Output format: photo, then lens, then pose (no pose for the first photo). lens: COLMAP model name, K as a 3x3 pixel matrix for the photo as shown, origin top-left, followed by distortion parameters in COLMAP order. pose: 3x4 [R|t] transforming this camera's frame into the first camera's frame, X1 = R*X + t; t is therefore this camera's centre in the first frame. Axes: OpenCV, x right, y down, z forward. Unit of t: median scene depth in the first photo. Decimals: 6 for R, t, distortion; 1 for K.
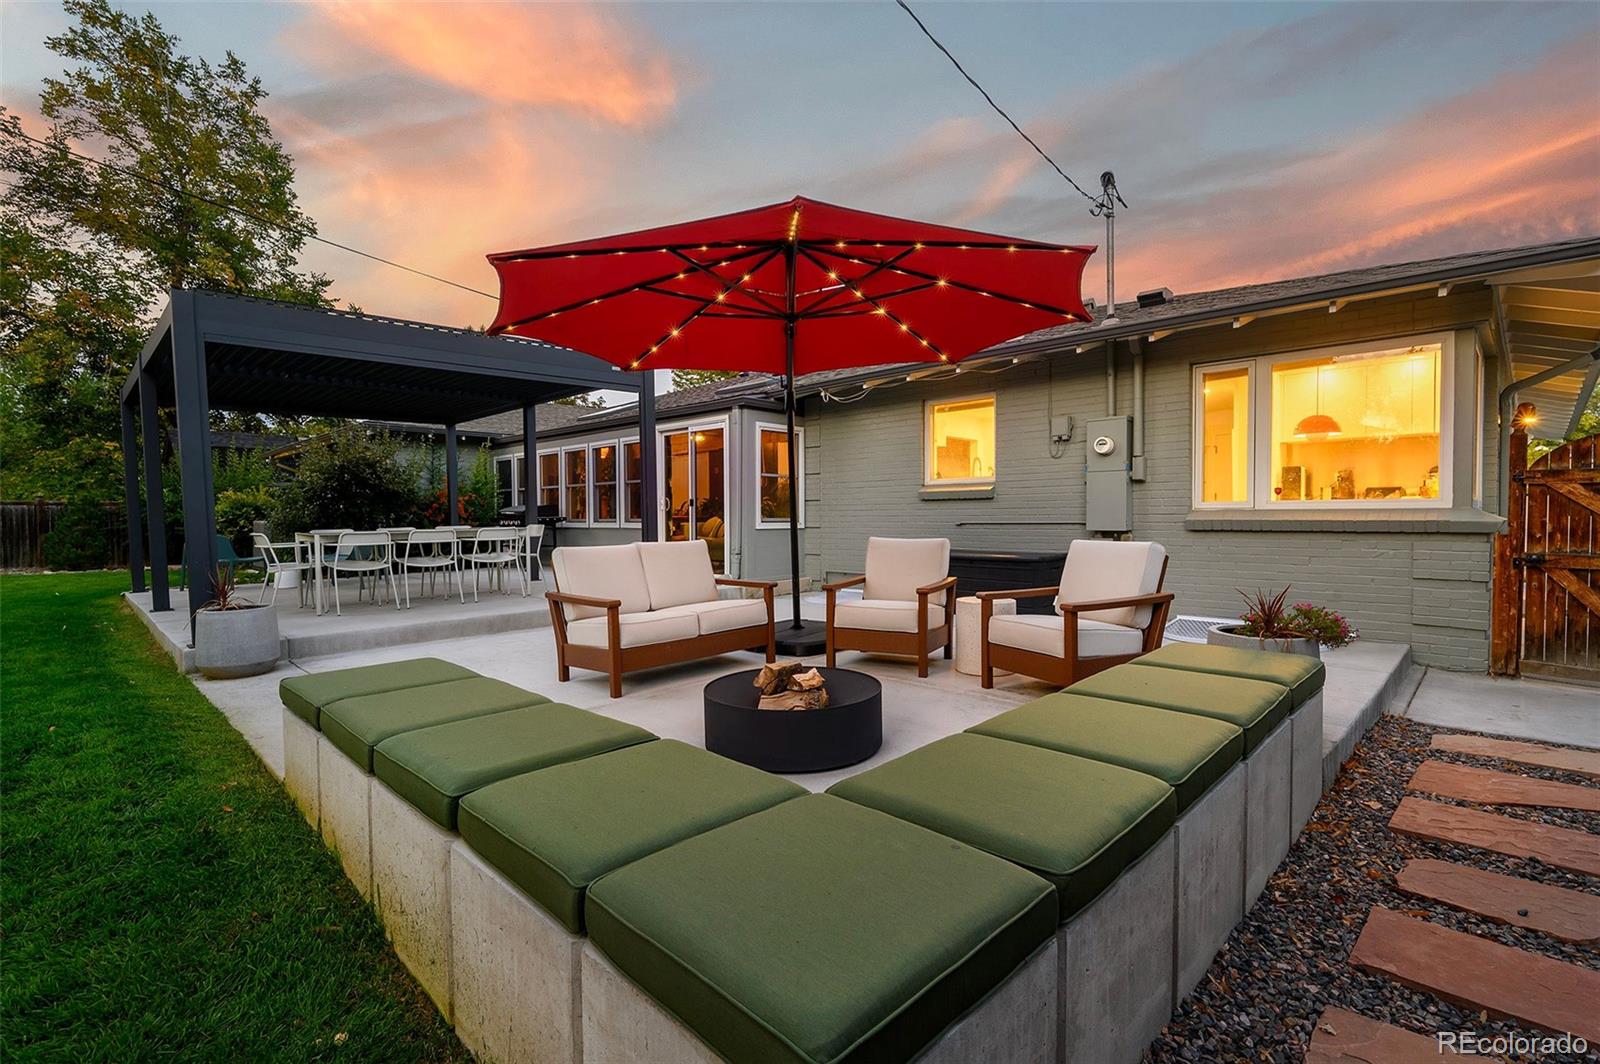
lens RADIAL K [[746.0, 0, 800.0], [0, 746.0, 532.0], [0, 0, 1]] dist [0.001315, -0.000402]
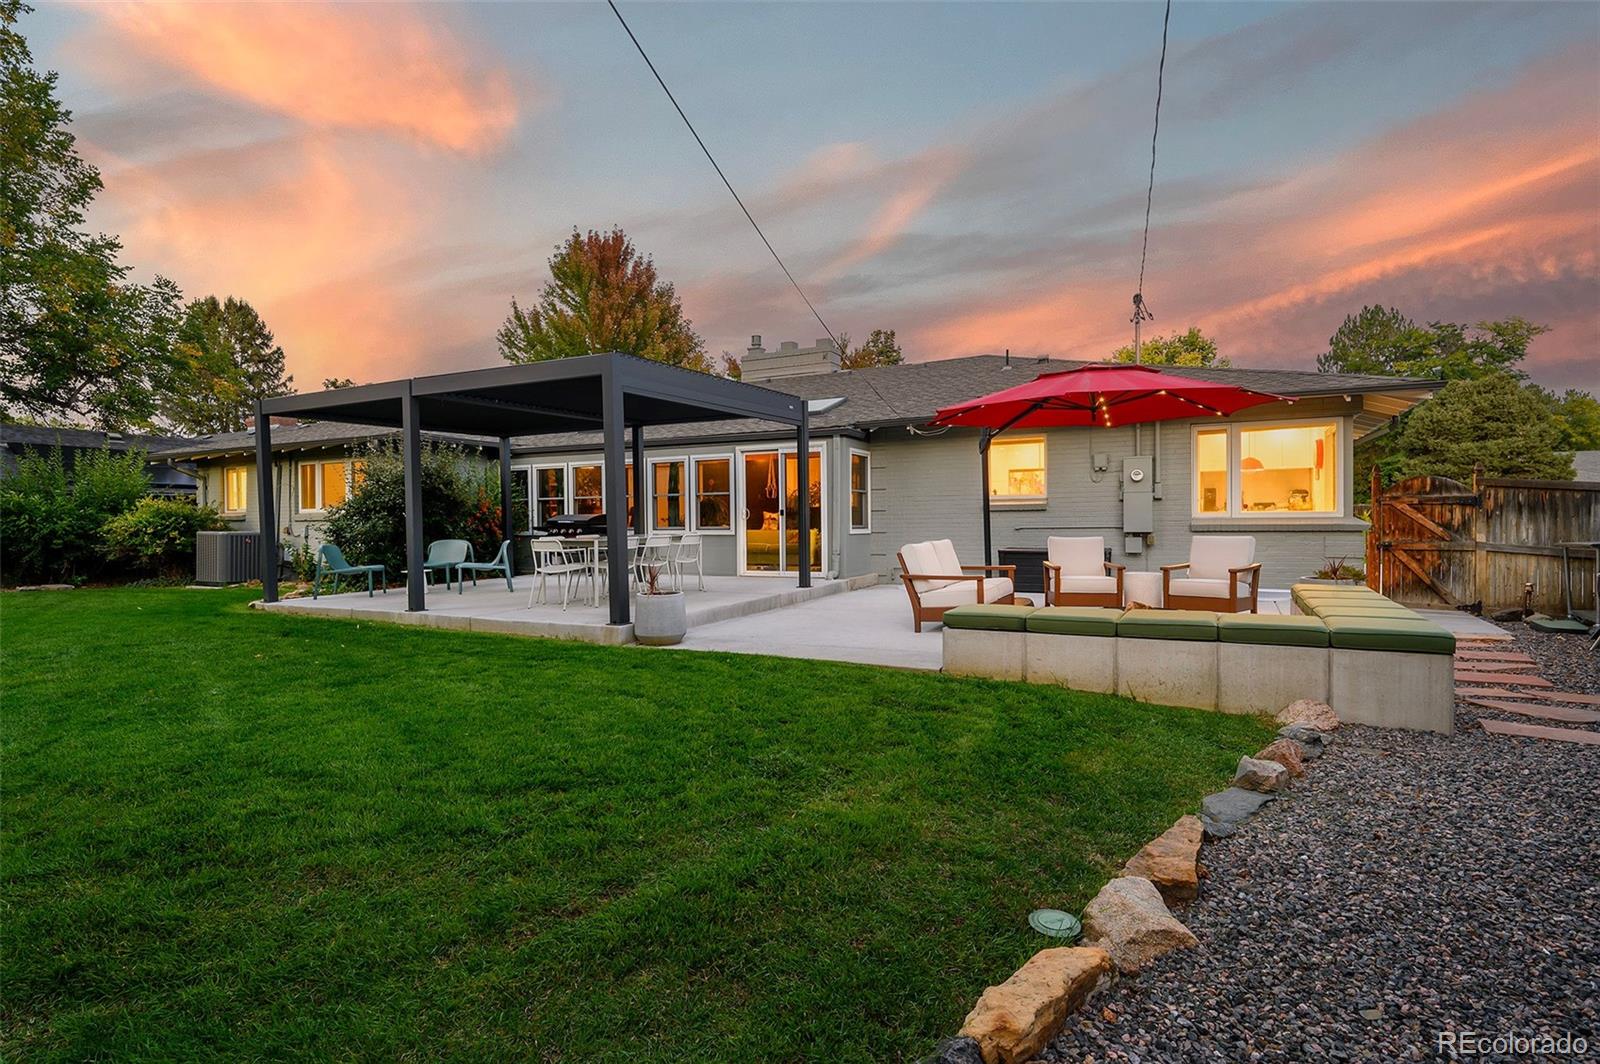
lens RADIAL K [[813.8, 0, 800.0], [0, 813.8, 532.0], [0, 0, 1]] dist [0.000754, -0.000050]
pose [[0.956237, -0.007970, 0.292483, -0.420116], [0.011188, 0.999894, -0.009332, 0.003297], [-0.292378, 0.012196, 0.956225, -0.211961]]
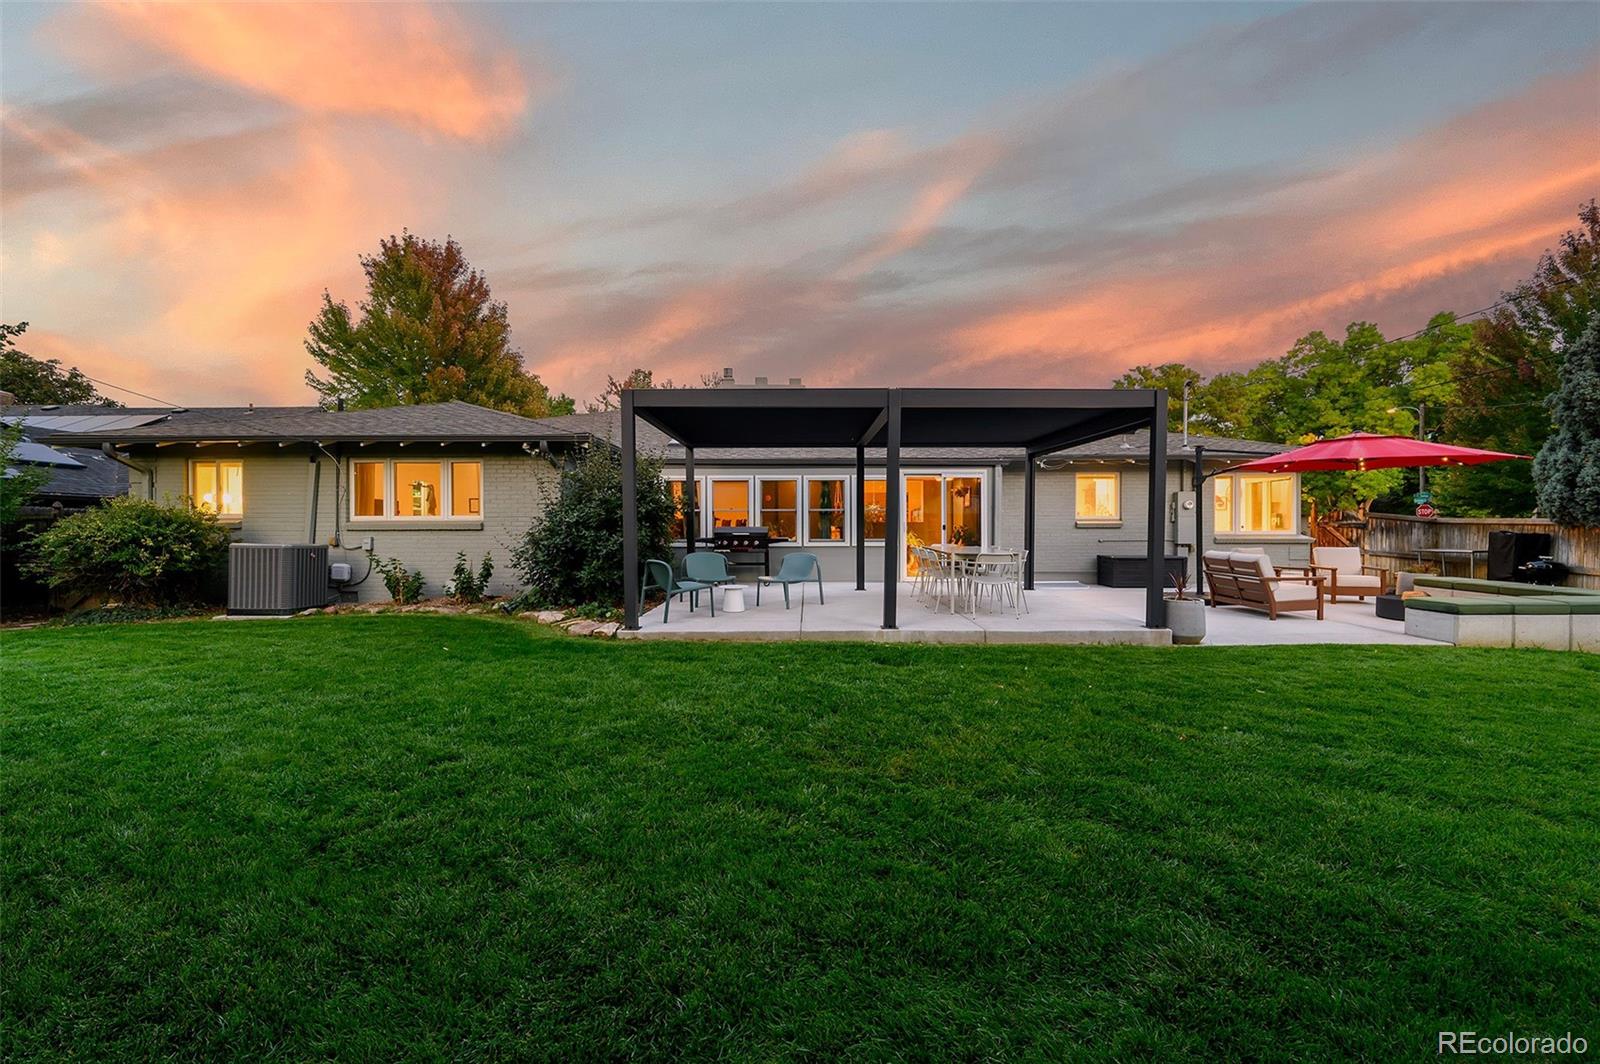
lens RADIAL K [[654.5, 0, 800.0], [0, 654.5, 532.0], [0, 0, 1]] dist [-0.004540, 0.000181]
pose [[0.706794, 0.000545, 0.707420, -1.027624], [0.013169, 0.999816, -0.013927, -0.014125], [-0.707297, 0.019160, 0.706657, 0.265988]]
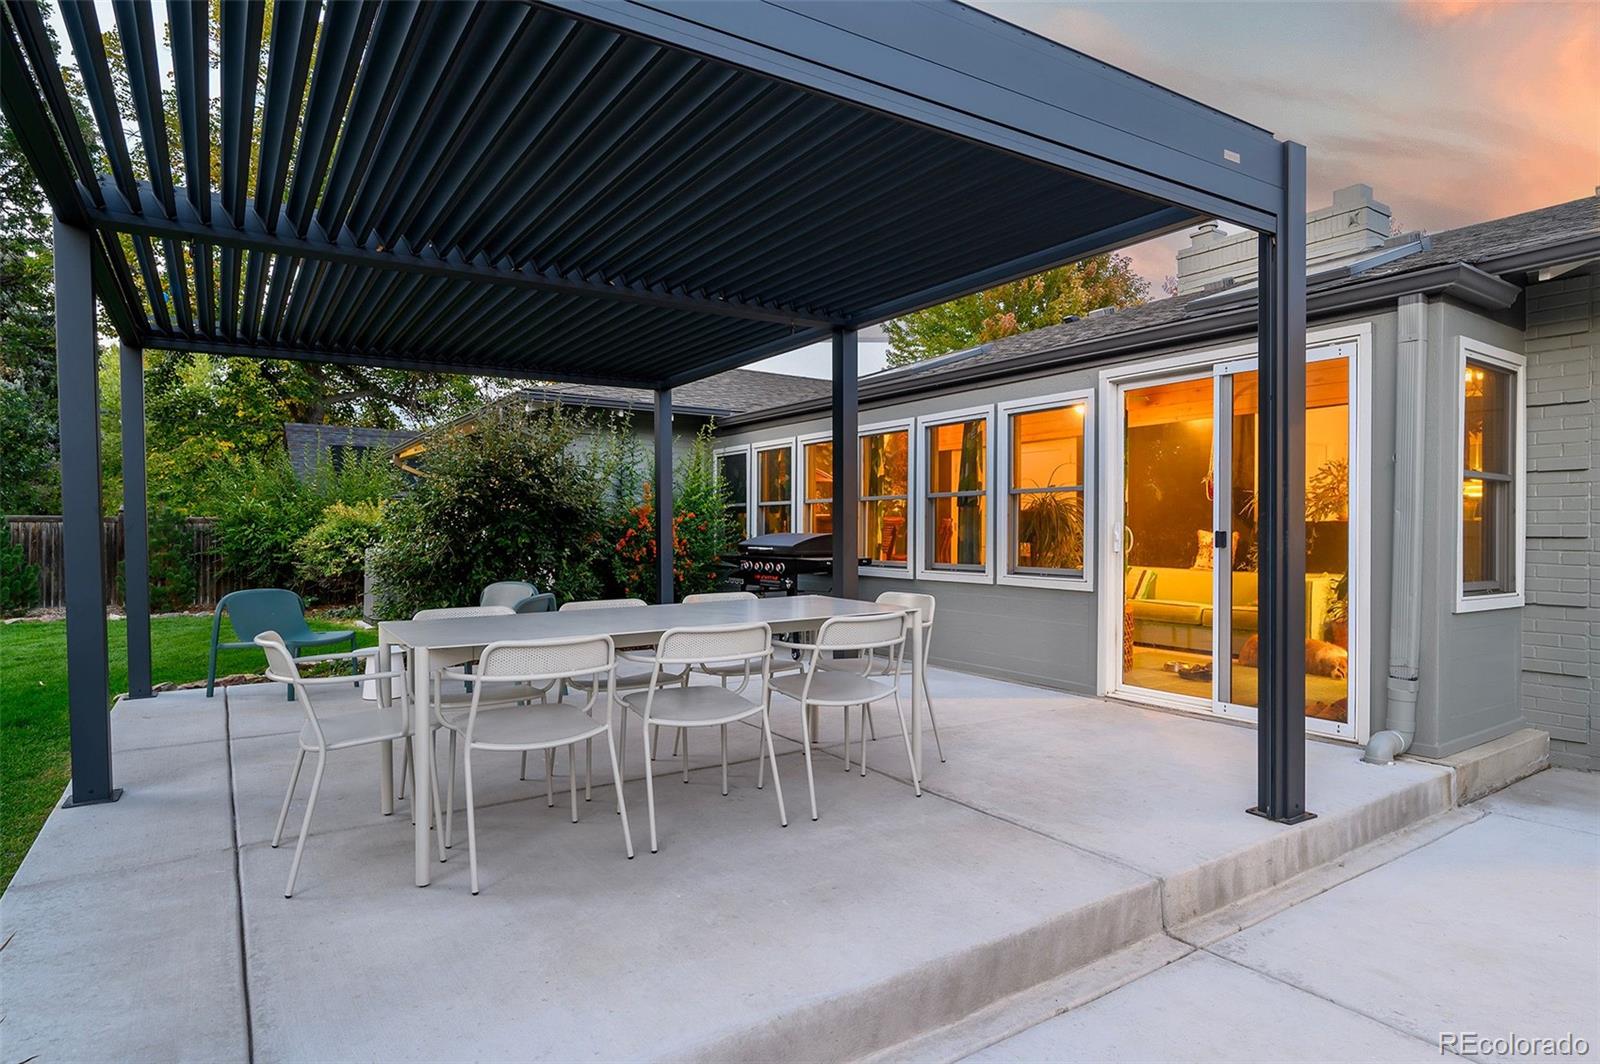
lens RADIAL K [[902.0, 0, 800.0], [0, 902.0, 532.0], [0, 0, 1]] dist [0.002290, 0.000322]
pose [[0.977687, 0.009062, -0.209872, -0.230618], [-0.013449, 0.999720, -0.019486, -0.025516], [0.209637, 0.021874, 0.977535, 0.370446]]
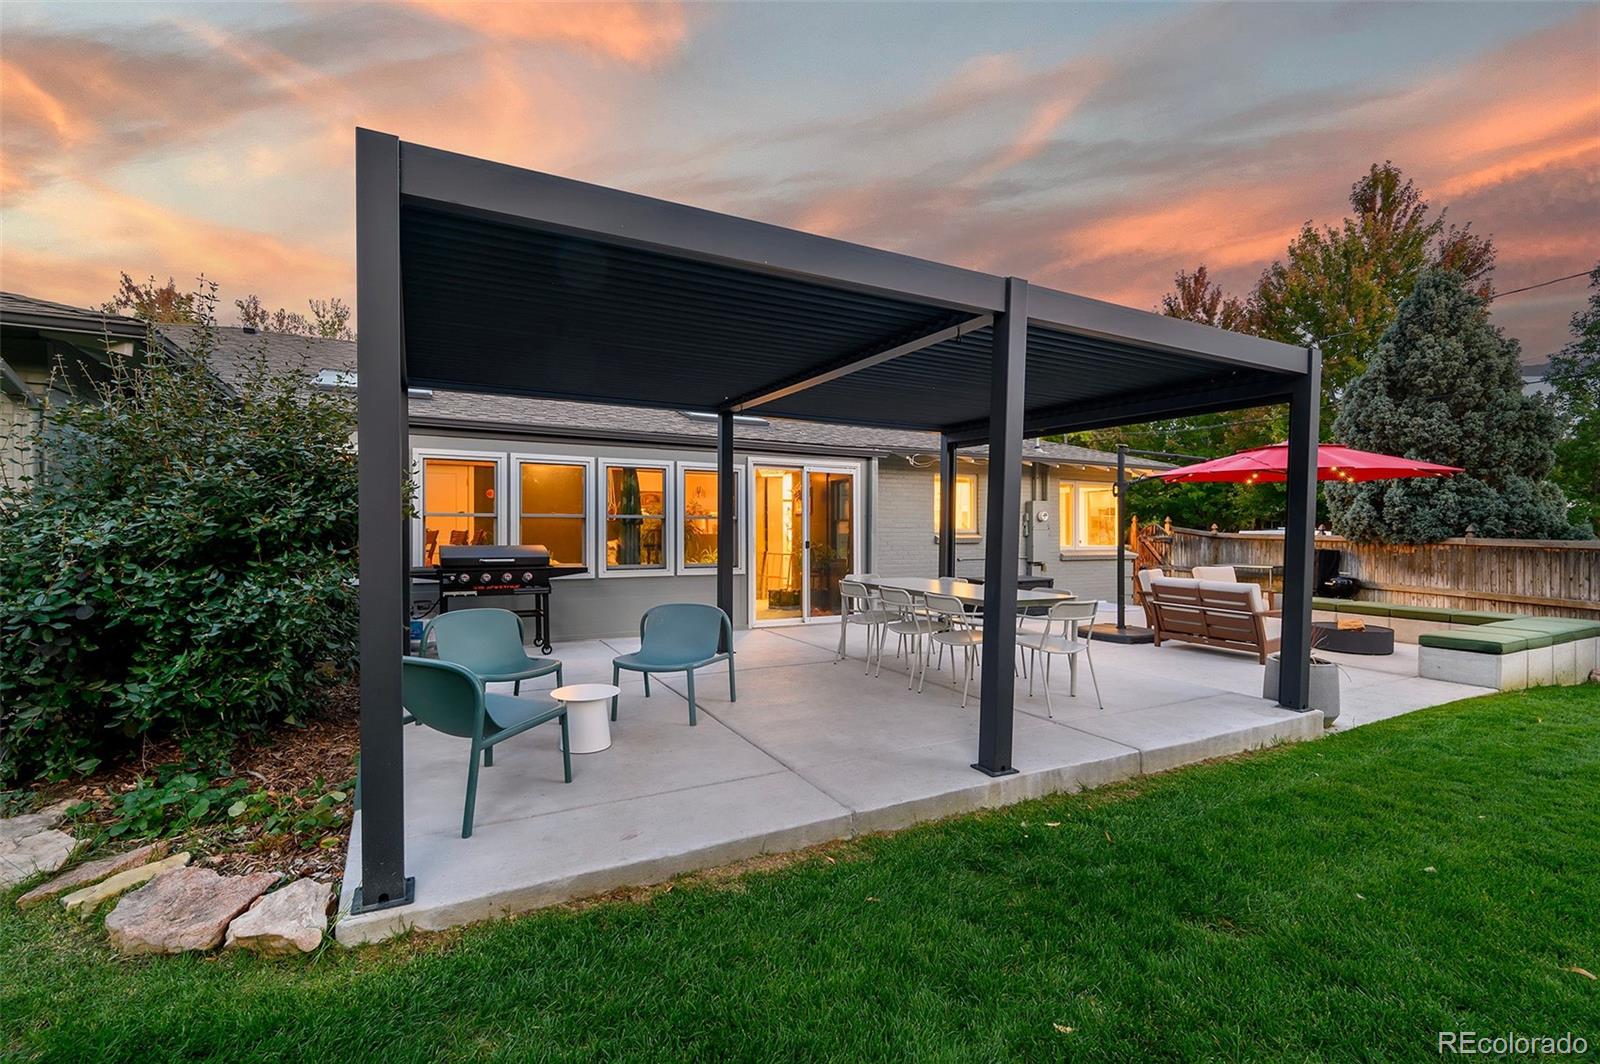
lens RADIAL K [[720.9, 0, 800.0], [0, 720.9, 532.0], [0, 0, 1]] dist [-0.001174, 0.000083]
pose [[0.287735, 0.007955, 0.957677, -0.878205], [0.017165, 0.999762, -0.013462, -0.036756], [-0.957556, 0.020312, 0.287530, 0.624073]]
